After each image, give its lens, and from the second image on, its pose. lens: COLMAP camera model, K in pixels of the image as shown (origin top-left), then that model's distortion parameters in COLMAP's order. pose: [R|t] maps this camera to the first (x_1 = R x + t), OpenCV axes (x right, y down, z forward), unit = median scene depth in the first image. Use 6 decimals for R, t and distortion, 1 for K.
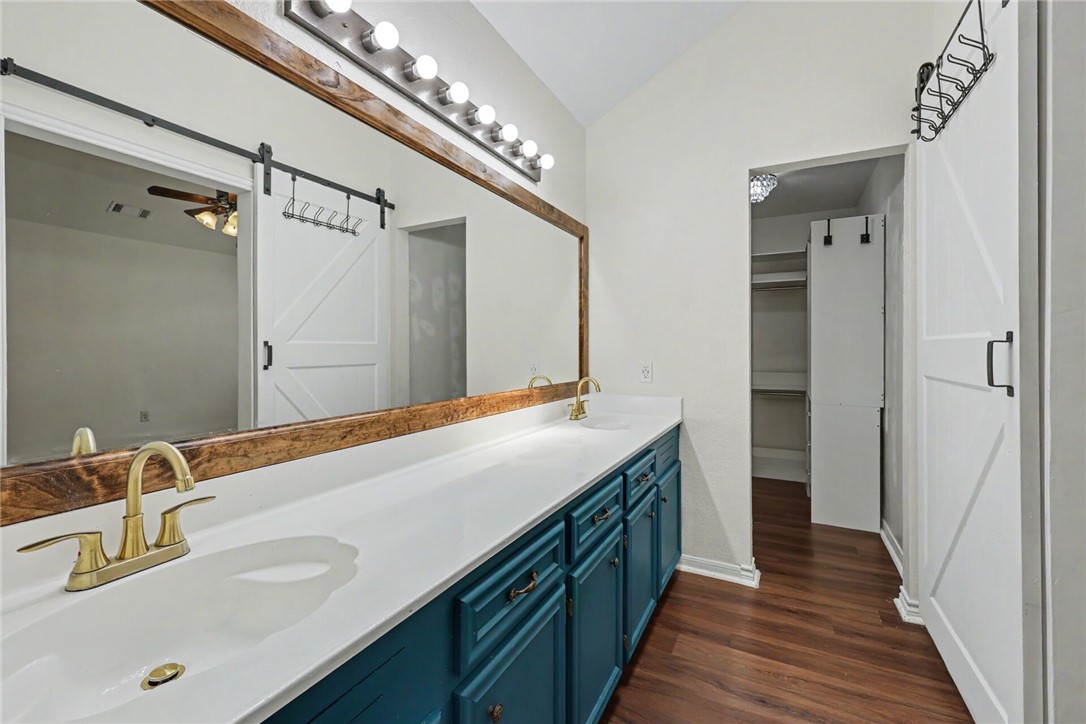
lens RADIAL K [[450.6, 0, 551.6], [0, 450.6, 350.4], [0, 0, 1]] dist [0.004945, 0.000295]
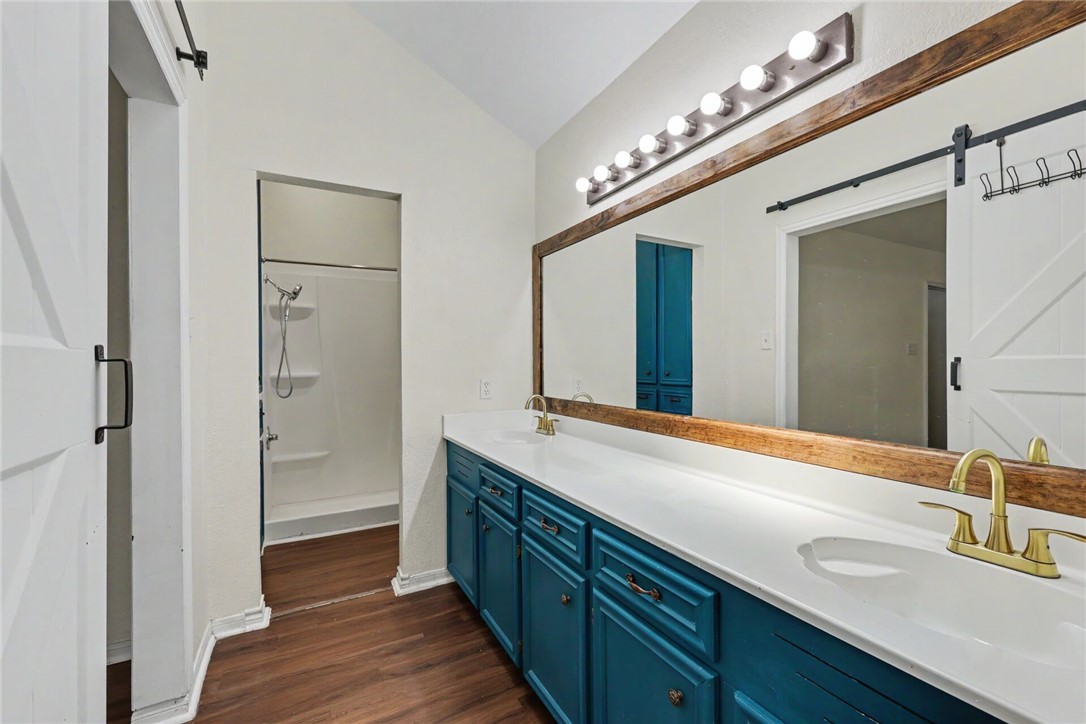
lens RADIAL K [[450.6, 0, 549.4], [0, 450.6, 365.6], [0, 0, 1]] dist [0.004945, 0.000295]
pose [[-0.554454, 0.003791, -0.832206, 0.801533], [-0.001240, 0.999985, 0.005381, -0.011603], [0.832214, 0.004015, -0.554440, 1.290400]]
